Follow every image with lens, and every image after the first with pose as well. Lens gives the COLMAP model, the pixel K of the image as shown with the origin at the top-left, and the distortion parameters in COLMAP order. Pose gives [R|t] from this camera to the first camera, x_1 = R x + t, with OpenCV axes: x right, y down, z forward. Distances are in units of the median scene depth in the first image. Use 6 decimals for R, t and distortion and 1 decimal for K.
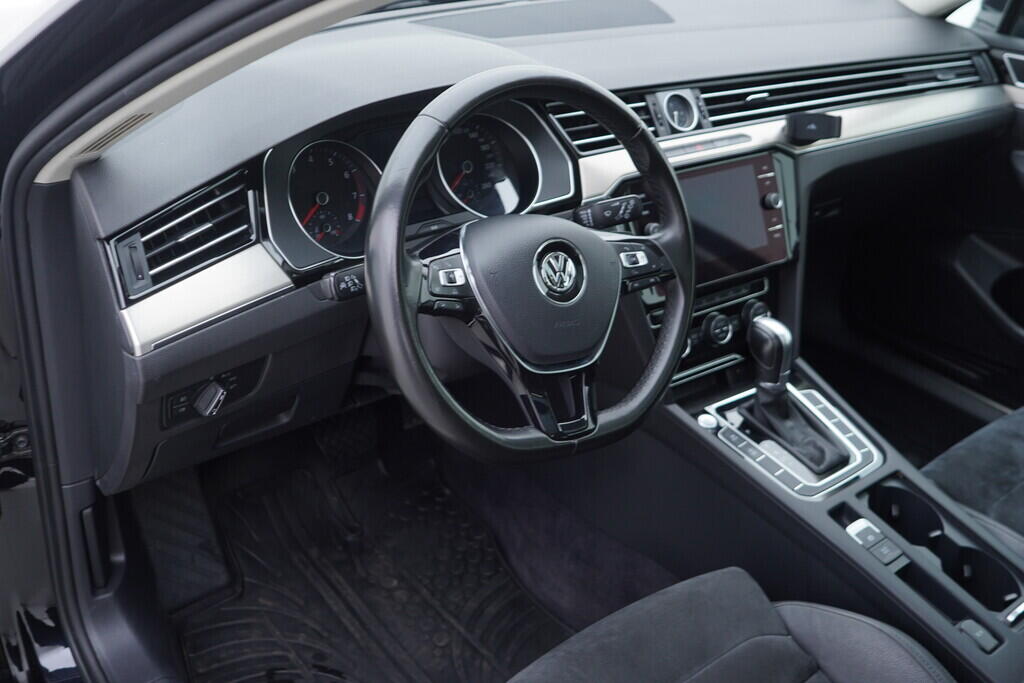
lens RADIAL K [[1039.3, 0, 512.5], [0, 1039.3, 338.7], [0, 0, 1]] dist [0.001422, 0.000000]
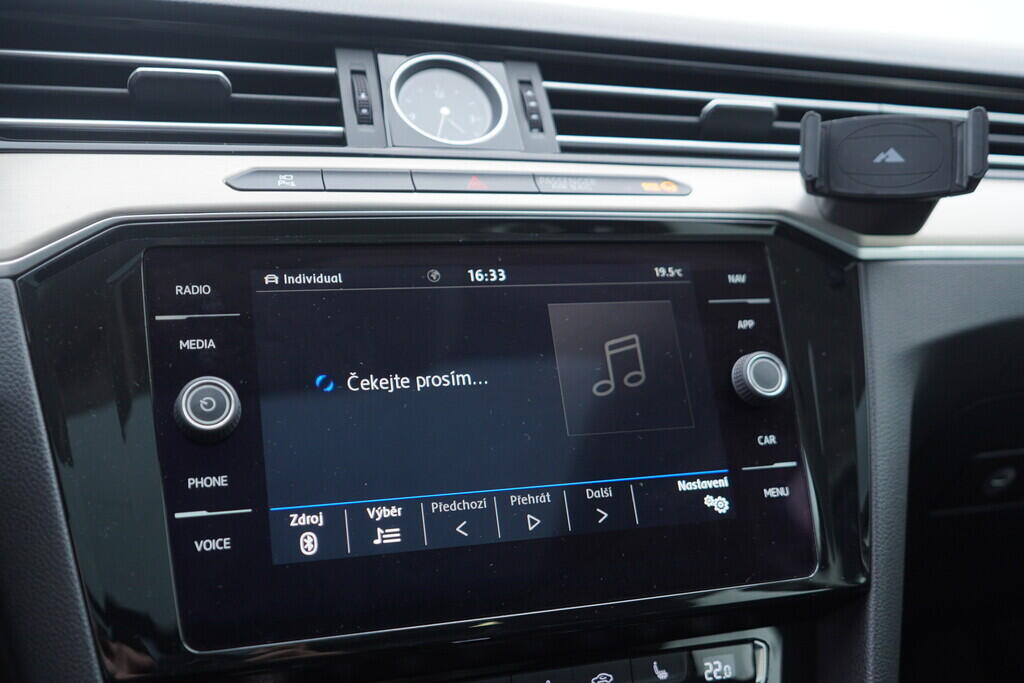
lens RADIAL K [[1039.3, 0, 515.3], [0, 1039.3, 337.0], [0, 0, 1]] dist [0.001422, 0.000000]
pose [[0.954551, 0.002047, -0.298039, 0.294719], [-0.109543, 0.932397, -0.344437, -0.033264], [0.277186, 0.361431, 0.890245, 0.759395]]
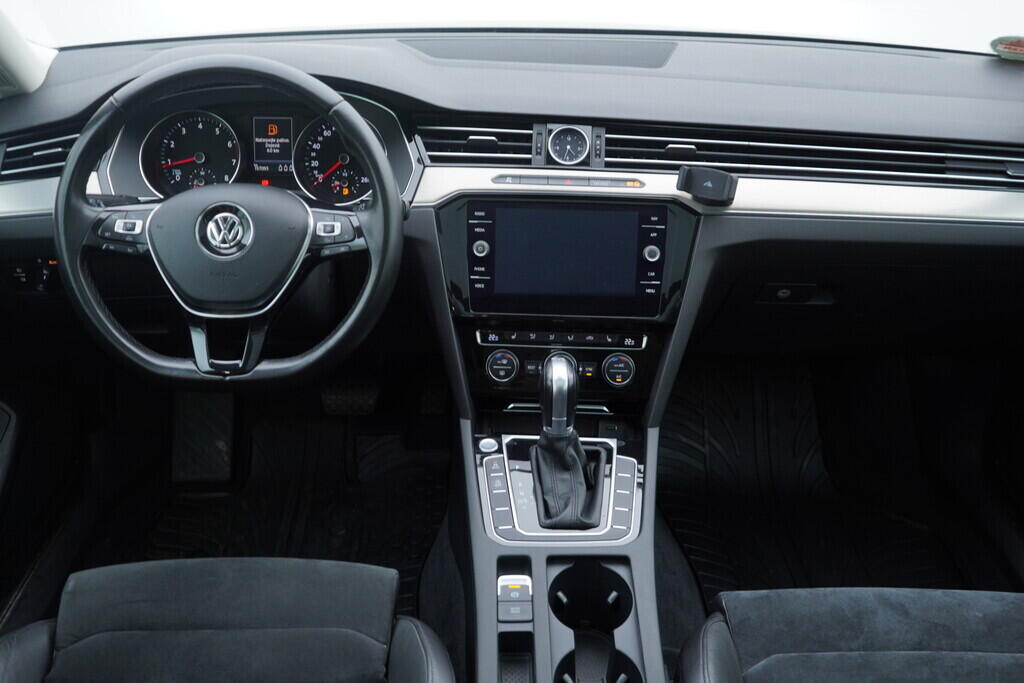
lens RADIAL K [[1039.3, 0, 518.6], [0, 1039.3, 345.0], [0, 0, 1]] dist [0.001422, 0.000000]
pose [[0.796210, 0.236856, -0.556731, 0.755158], [-0.273541, 0.961693, 0.017938, -0.039746], [0.539653, 0.138007, 0.830499, 0.173965]]
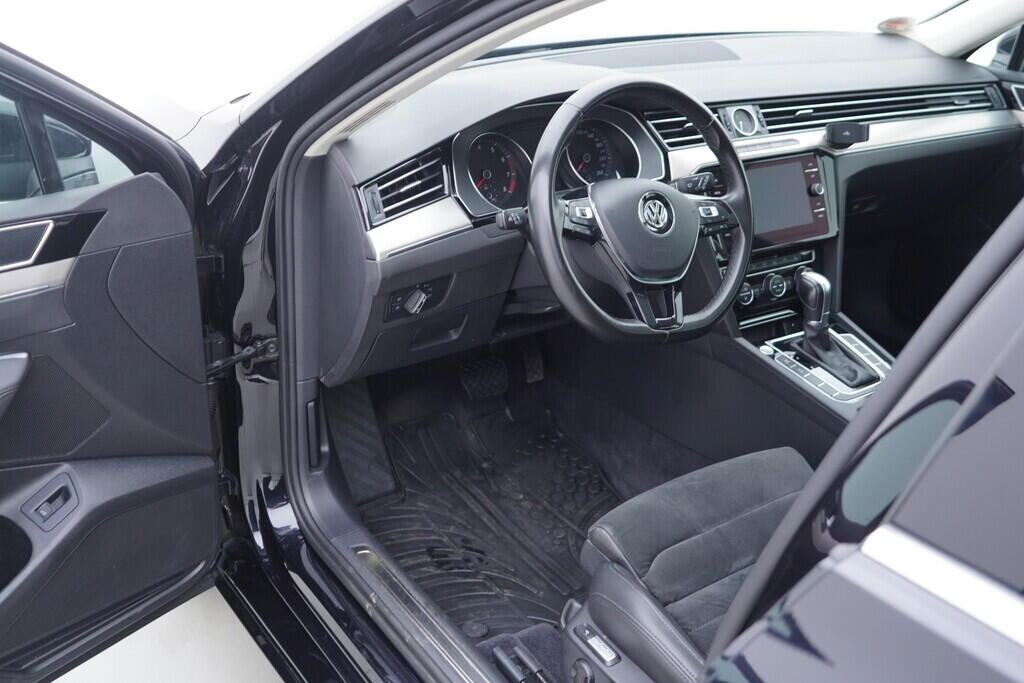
lens RADIAL K [[1039.3, 0, 515.3], [0, 1039.3, 339.3], [0, 0, 1]] dist [0.001422, 0.000000]
pose [[0.997208, 0.003707, -0.074586, -0.032403], [-0.009292, 0.997166, -0.074663, 0.169258], [0.074098, 0.075147, 0.994416, -0.340253]]
